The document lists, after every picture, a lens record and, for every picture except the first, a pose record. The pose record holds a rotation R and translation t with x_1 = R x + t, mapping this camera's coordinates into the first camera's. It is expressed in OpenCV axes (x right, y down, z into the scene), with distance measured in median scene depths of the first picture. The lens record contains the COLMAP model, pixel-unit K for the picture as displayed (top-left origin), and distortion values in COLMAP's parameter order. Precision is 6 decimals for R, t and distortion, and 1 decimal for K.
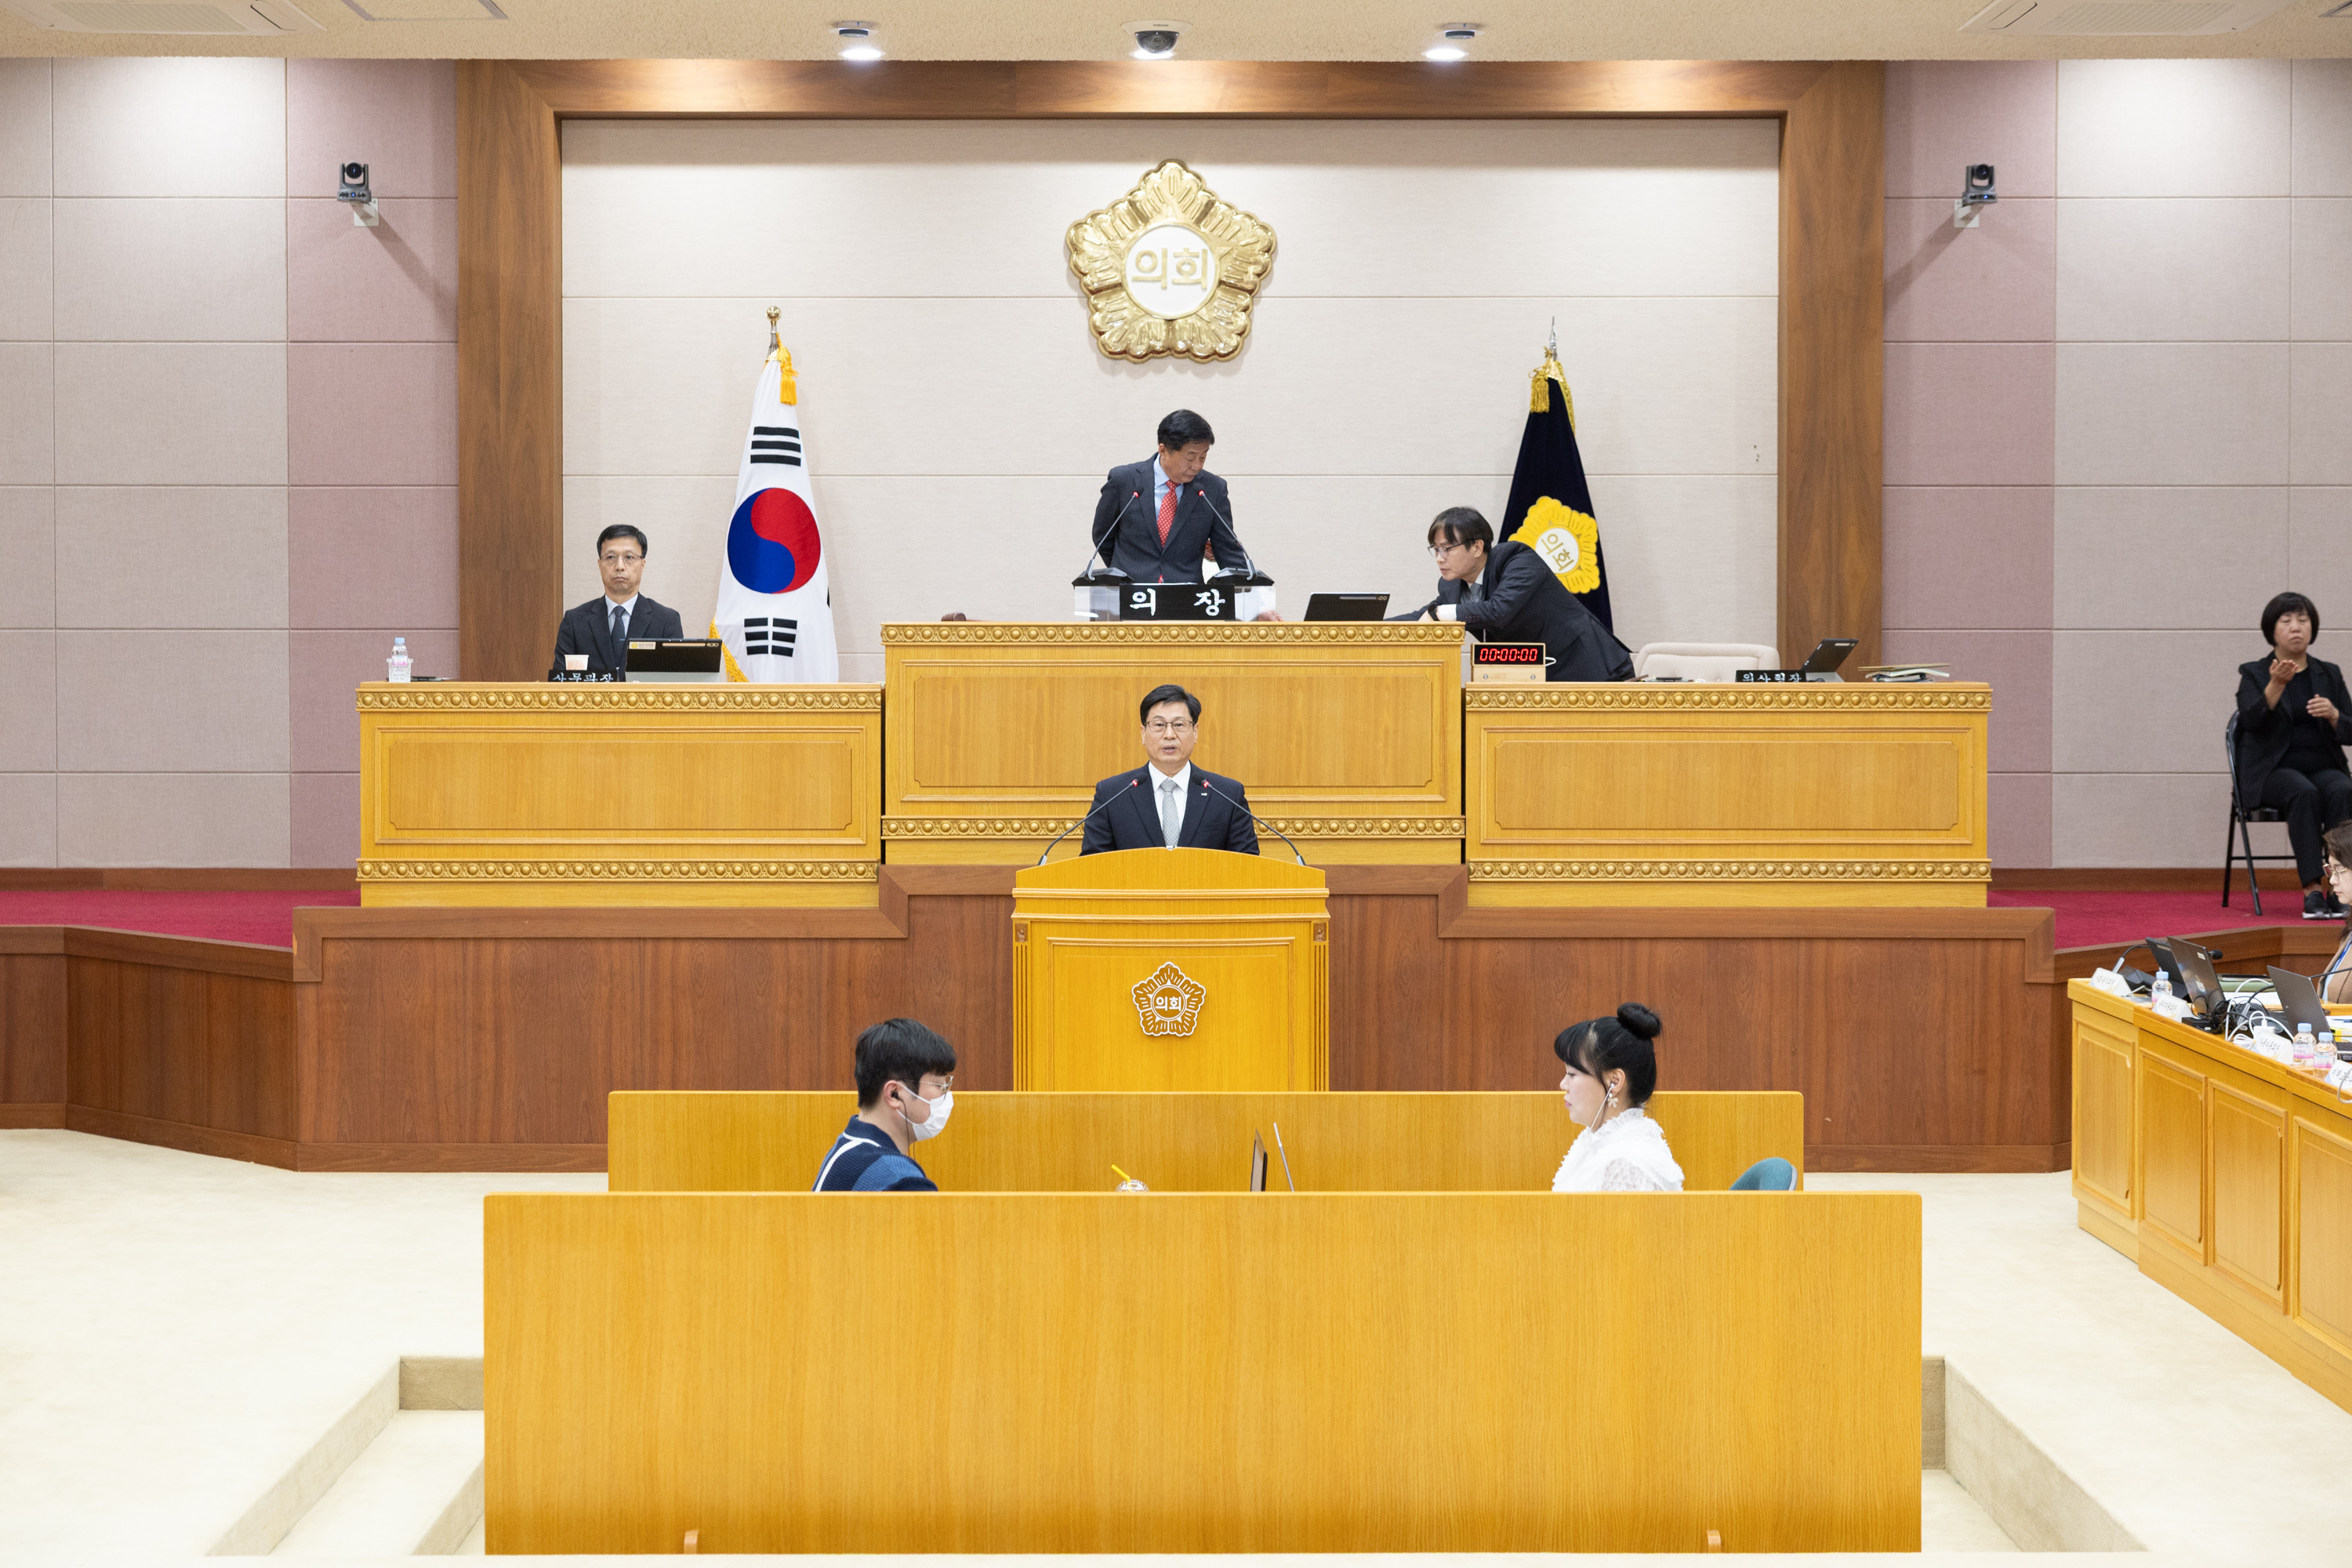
lens RADIAL K [[3802.1, 0, 1158.8], [0, 3802.1, 753.3], [0, 0, 1]] dist [0.017697, 0.058829]
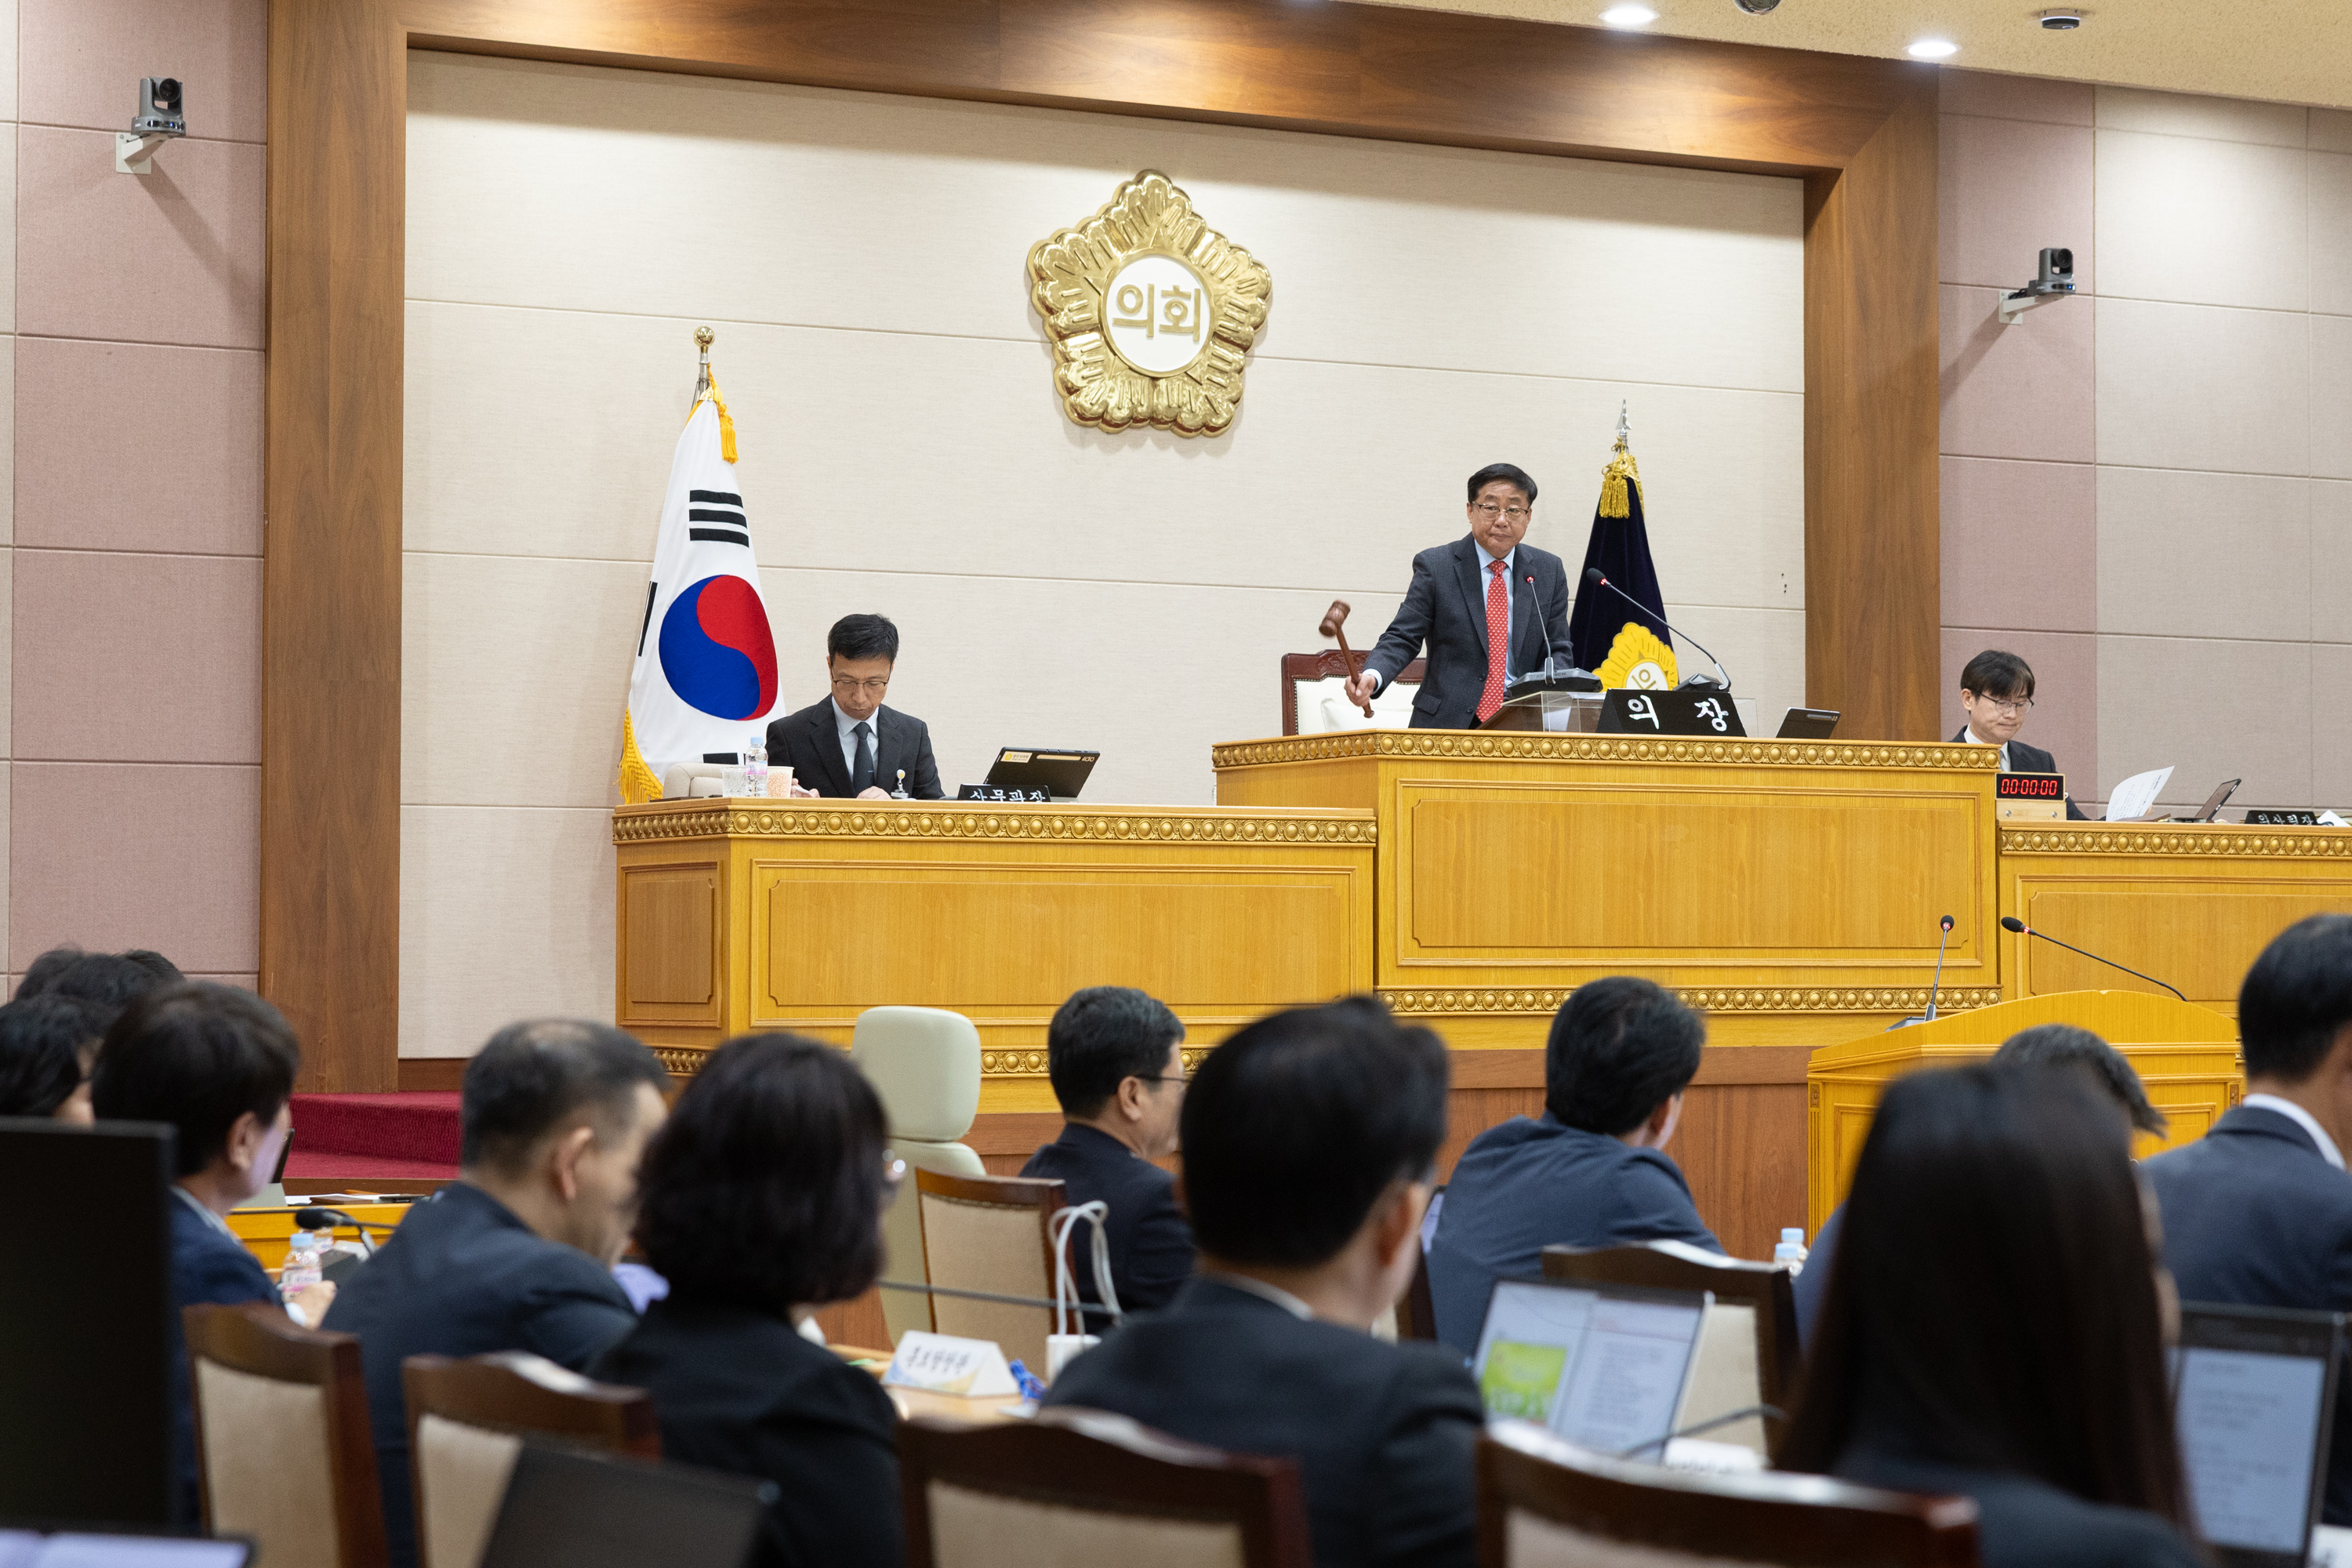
lens RADIAL K [[5042.9, 0, 1313.7], [0, 5042.9, 790.8], [0, 0, 1]] dist [0.033219, -0.010264]
pose [[0.871337, 0.017371, 0.490377, -0.569702], [0.016654, 0.997750, -0.064936, 0.042333], [-0.490402, 0.064748, 0.869088, 0.138781]]
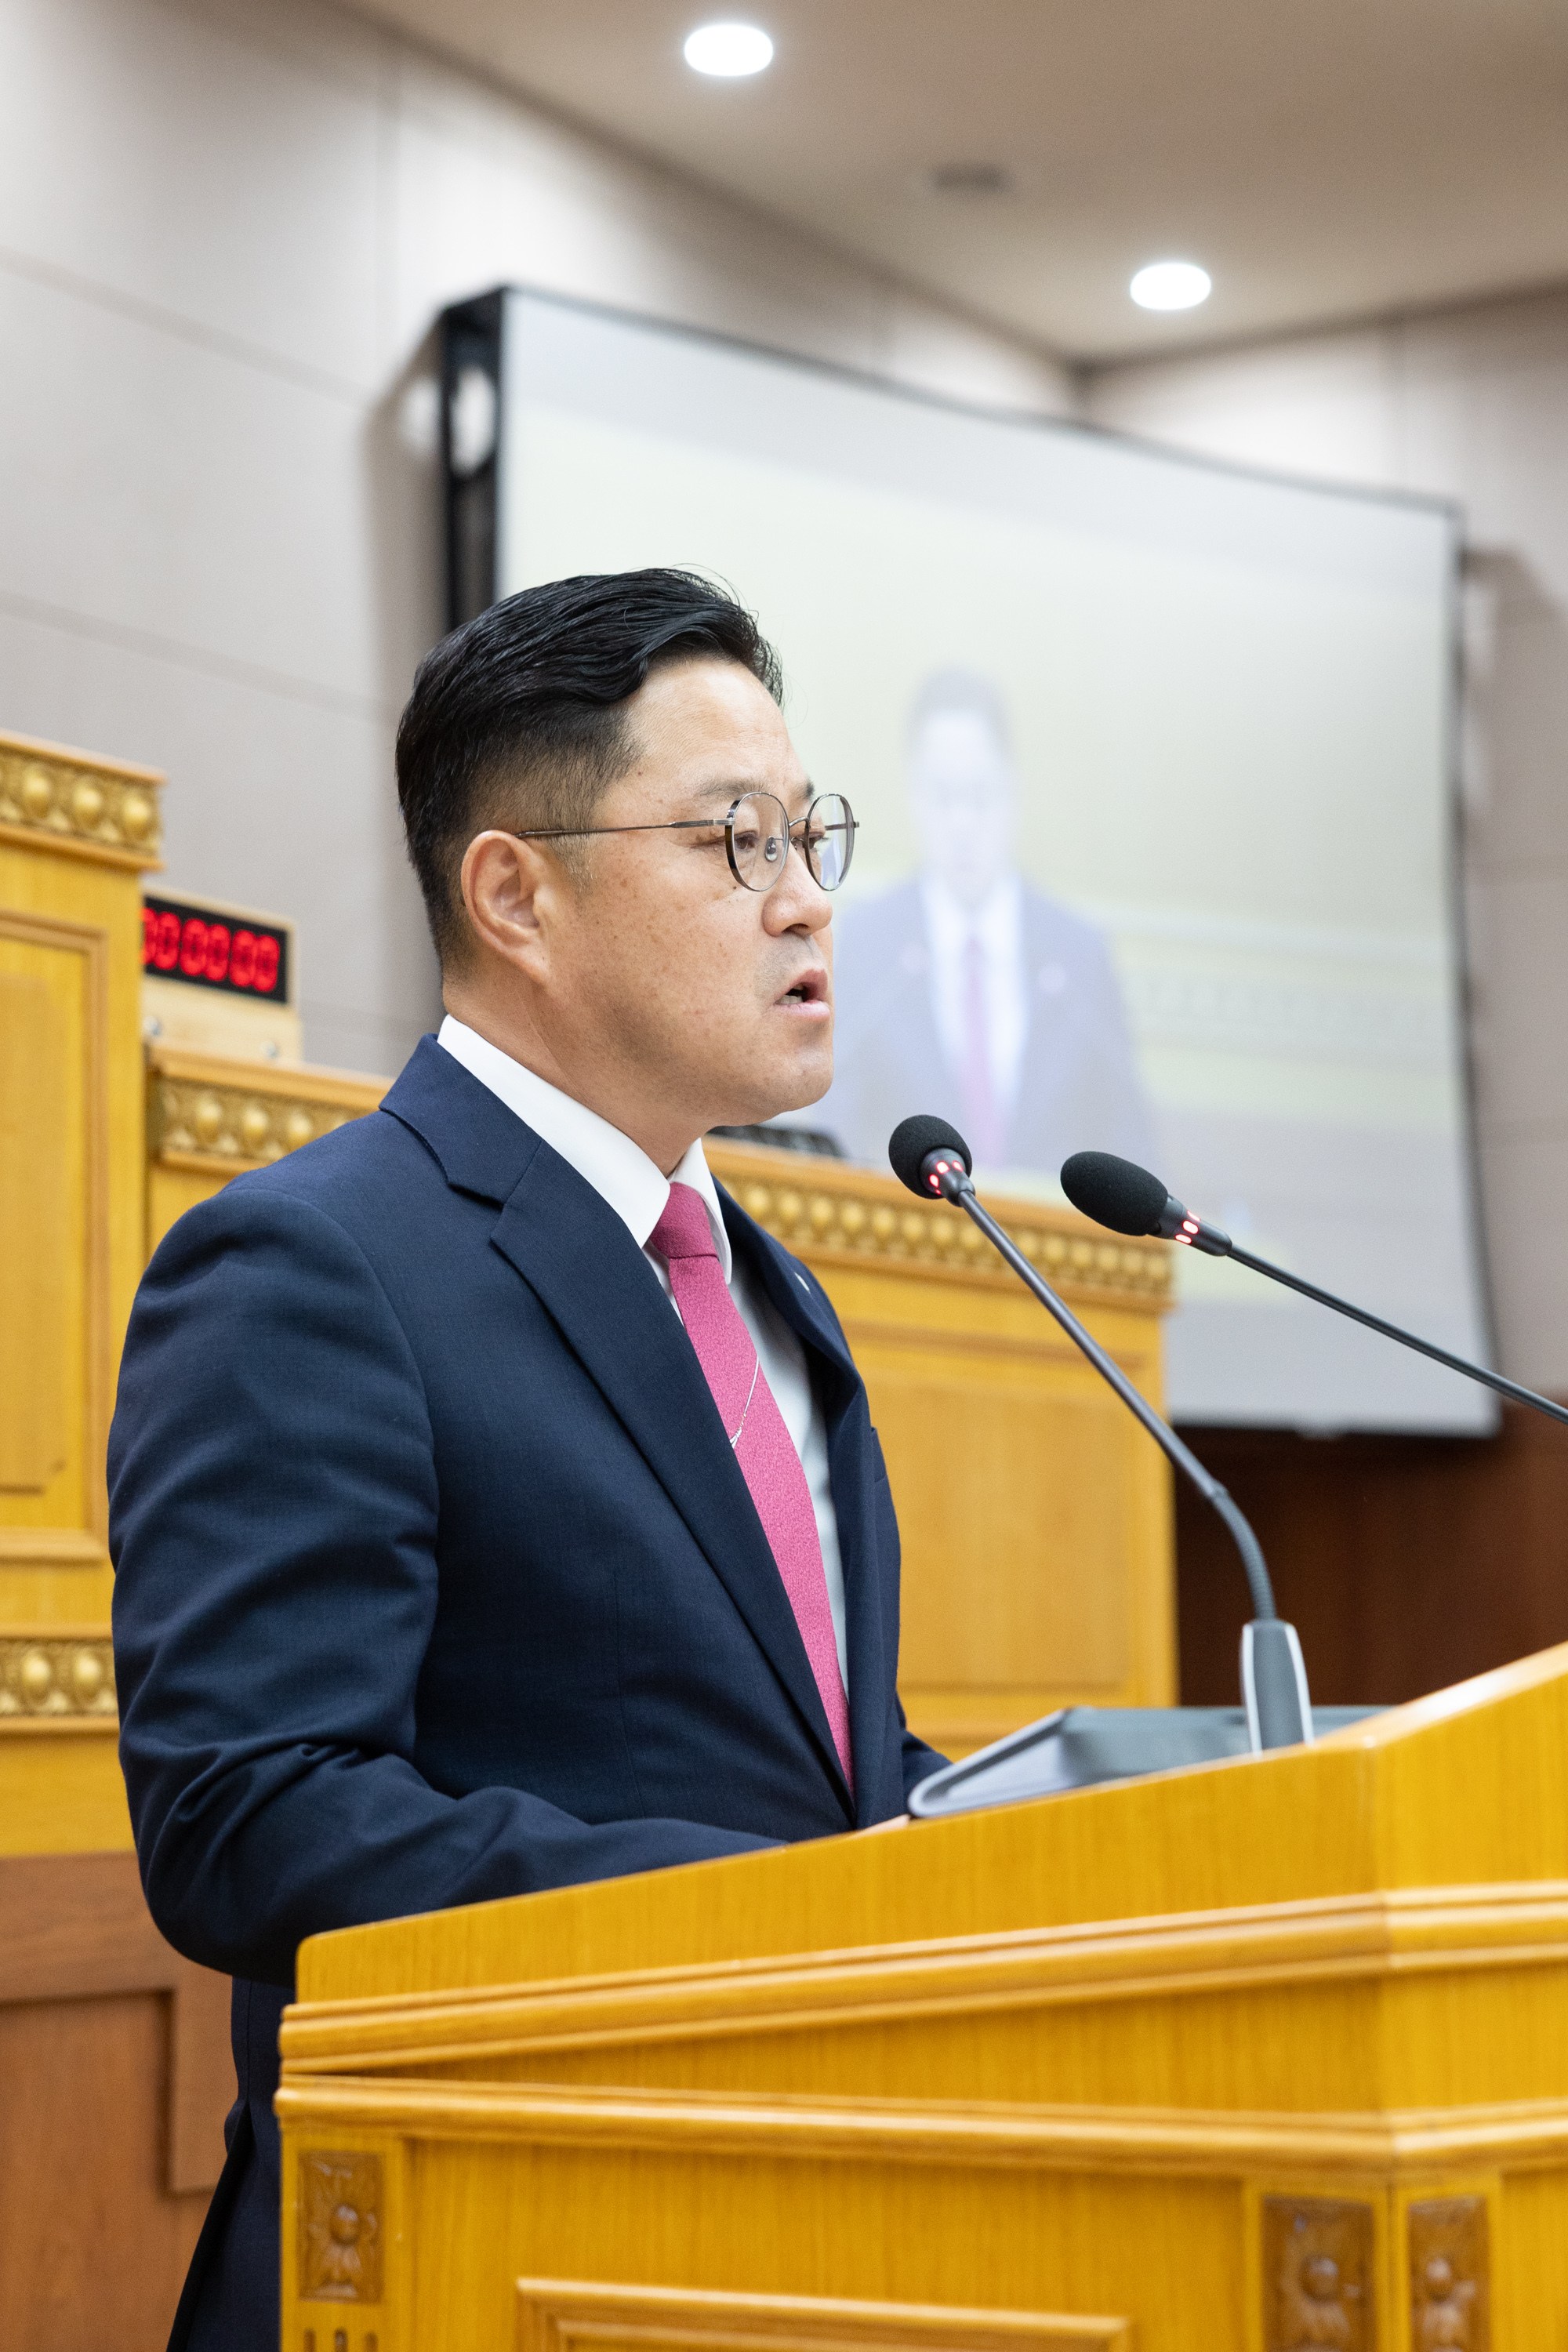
lens RADIAL K [[4979.0, 0, 784.0], [0, 4979.0, 1176.0], [0, 0, 1]] dist [0.001444, 0.265132]
pose [[0.503702, 0.087443, 0.859441, -0.153948], [0.040403, 0.991391, -0.124548, 0.027955], [-0.862932, 0.097459, 0.495832, 0.817916]]
